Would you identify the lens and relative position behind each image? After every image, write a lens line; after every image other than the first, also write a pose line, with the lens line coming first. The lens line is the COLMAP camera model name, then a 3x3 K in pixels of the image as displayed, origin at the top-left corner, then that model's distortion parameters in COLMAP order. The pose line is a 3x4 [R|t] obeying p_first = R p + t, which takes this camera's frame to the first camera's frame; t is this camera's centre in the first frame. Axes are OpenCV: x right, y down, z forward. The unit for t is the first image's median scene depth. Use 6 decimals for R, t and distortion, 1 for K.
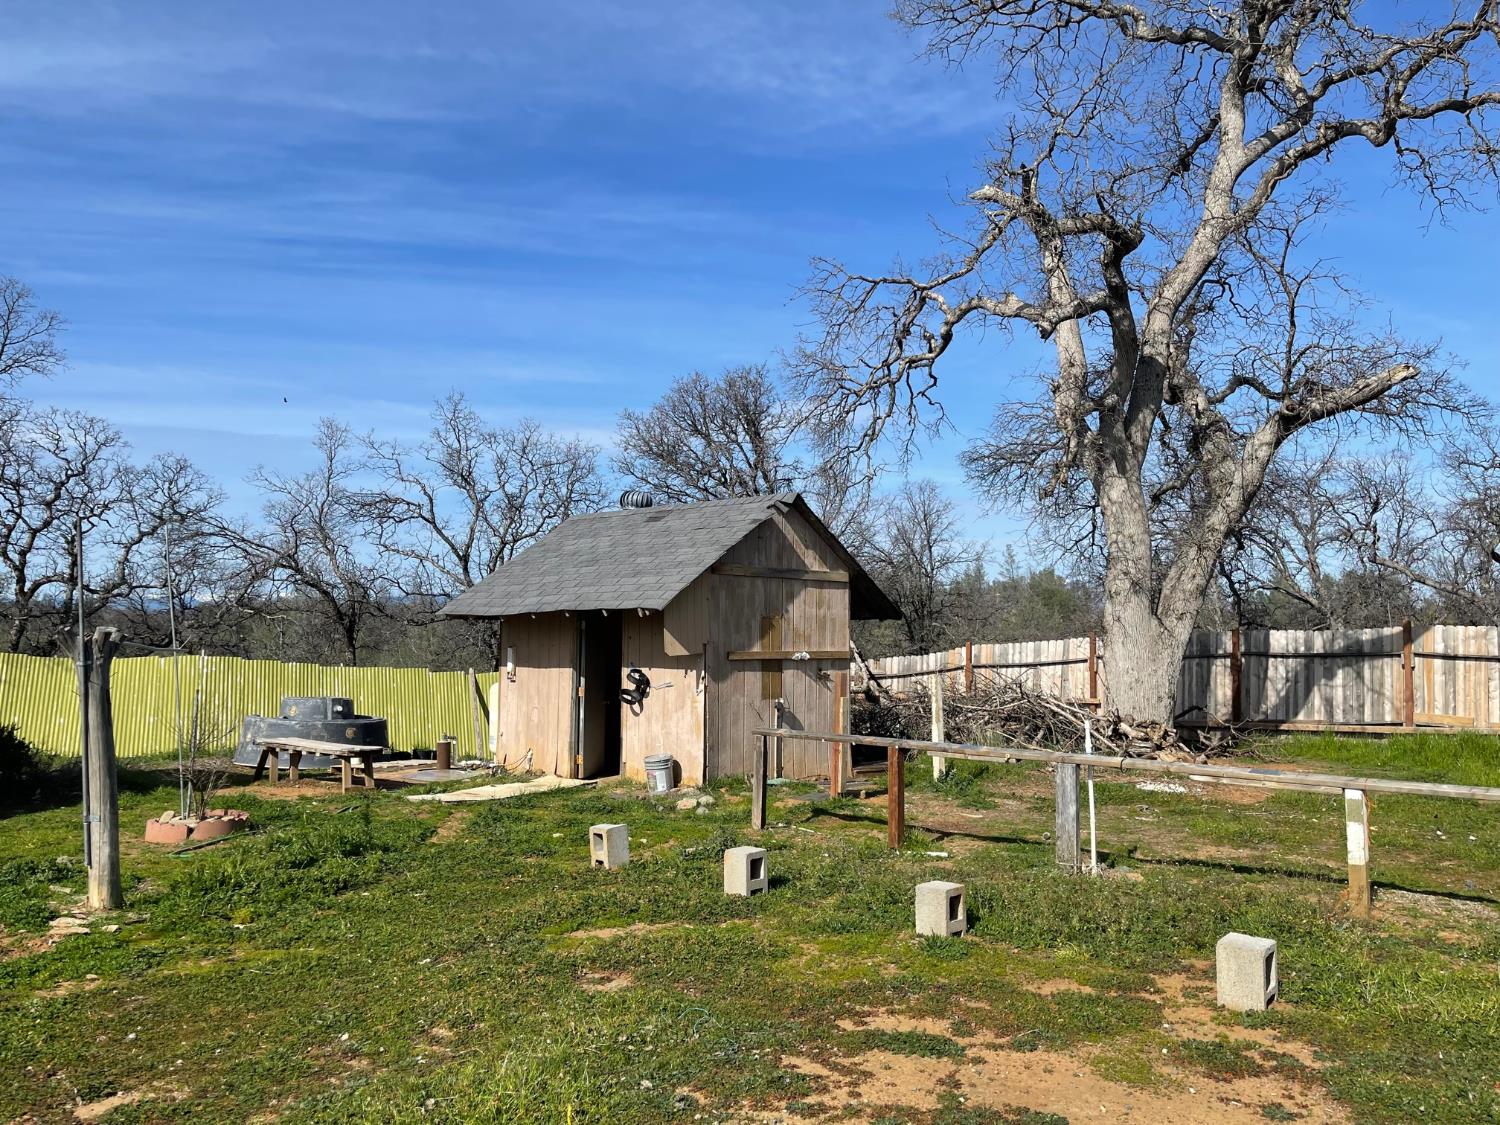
lens RADIAL K [[1115.7, 0, 737.5], [0, 1115.7, 563.6], [0, 0, 1]] dist [0.143943, -0.119147]
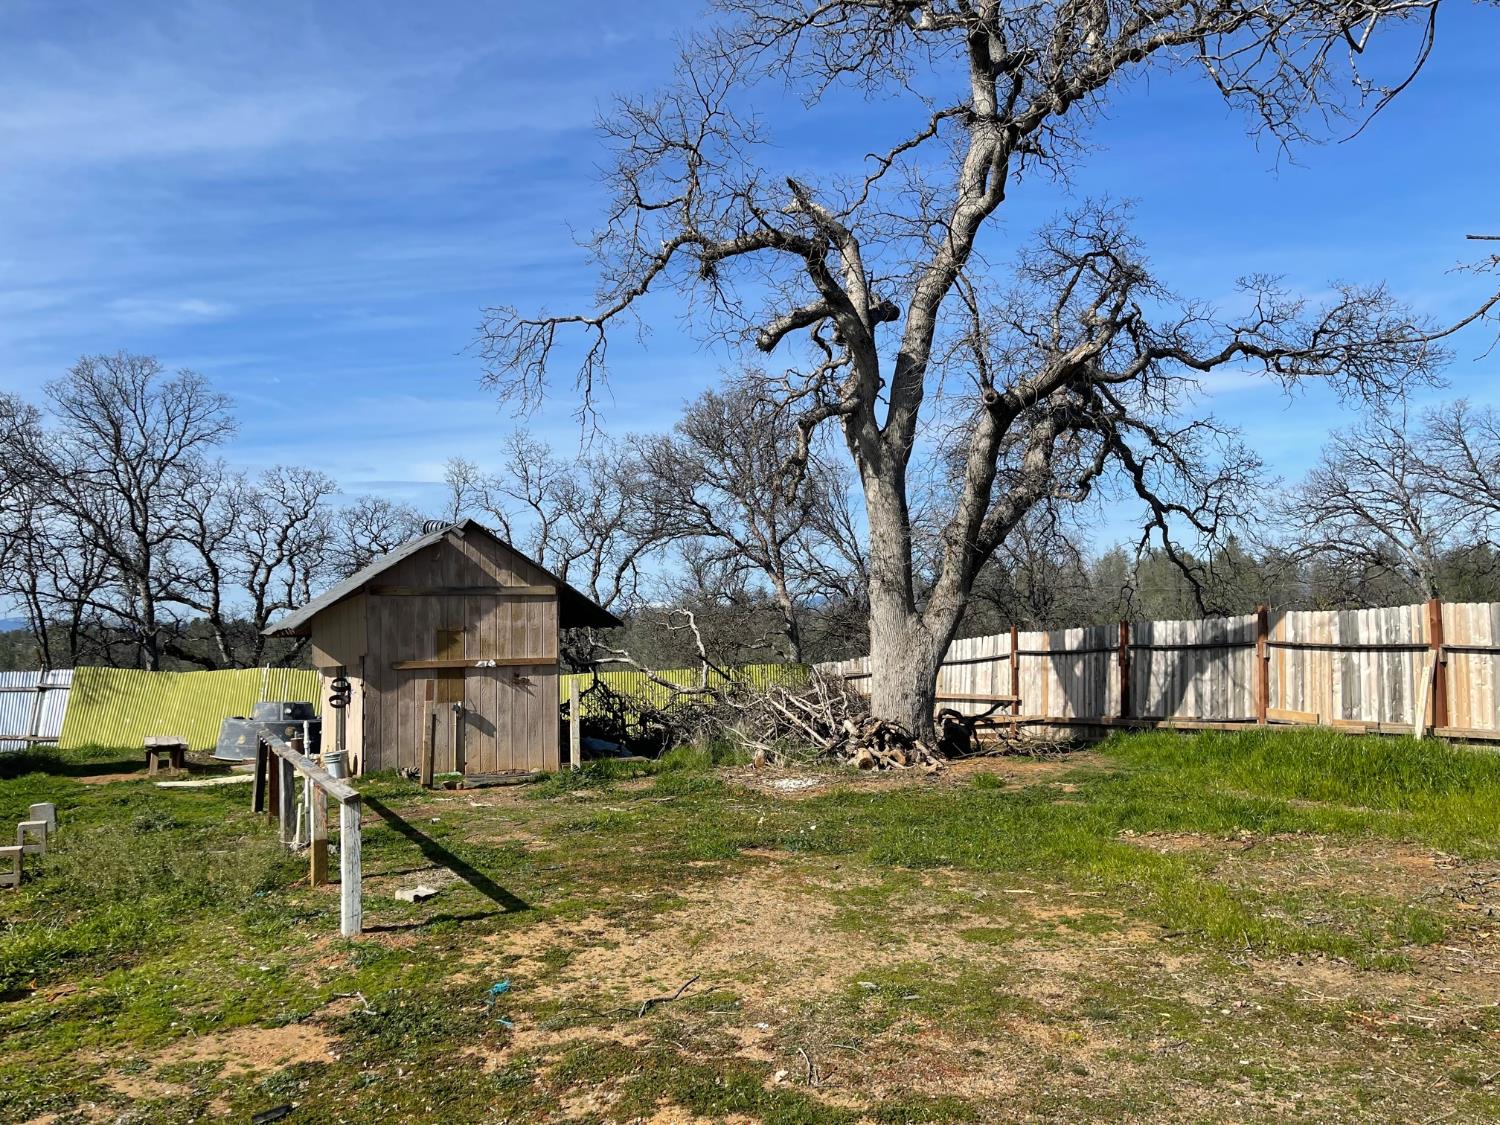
lens RADIAL K [[1115.7, 0, 737.5], [0, 1115.7, 563.6], [0, 0, 1]] dist [0.143943, -0.119147]
pose [[0.940679, -0.047735, -0.335923, 0.490130], [0.048466, 0.998806, -0.006210, 0.000956], [0.335818, -0.010439, 0.941869, 0.016355]]
